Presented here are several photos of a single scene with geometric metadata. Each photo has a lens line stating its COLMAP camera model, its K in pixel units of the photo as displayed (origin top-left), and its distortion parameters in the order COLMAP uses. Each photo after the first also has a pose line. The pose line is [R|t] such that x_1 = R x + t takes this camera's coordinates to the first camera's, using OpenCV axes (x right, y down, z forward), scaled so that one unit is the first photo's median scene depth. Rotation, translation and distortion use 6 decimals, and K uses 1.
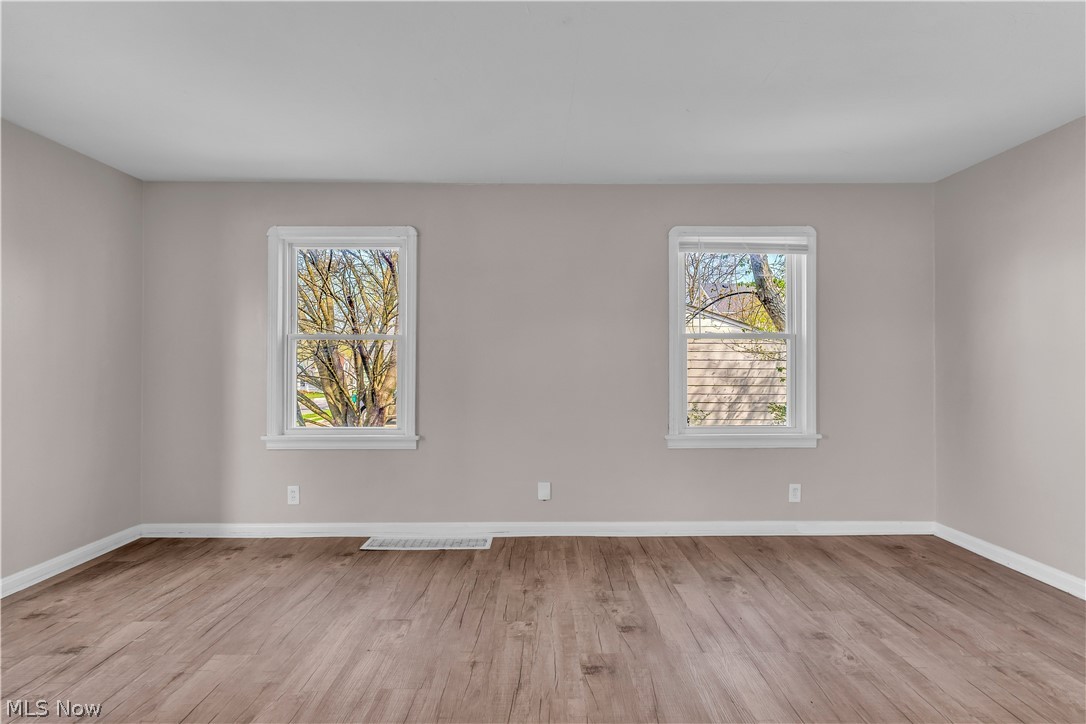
lens RADIAL K [[446.1, 0, 543.0], [0, 446.1, 362.0], [0, 0, 1]] dist [-0.000742, -0.000241]
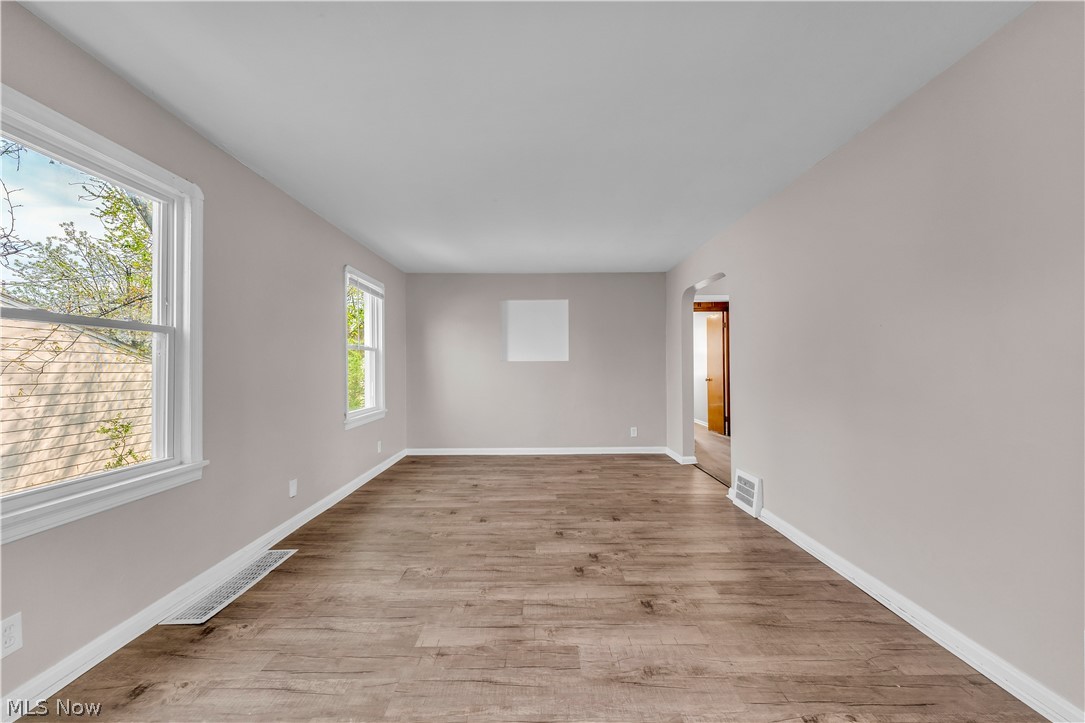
lens RADIAL K [[452.0, 0, 542.5], [0, 452.0, 361.5], [0, 0, 1]] dist [0.000879, -0.000060]
pose [[-0.010844, 0.011237, 0.999878, -1.162231], [-0.003774, 0.999929, -0.011279, 0.002020], [-0.999934, -0.003896, -0.010801, 0.461908]]
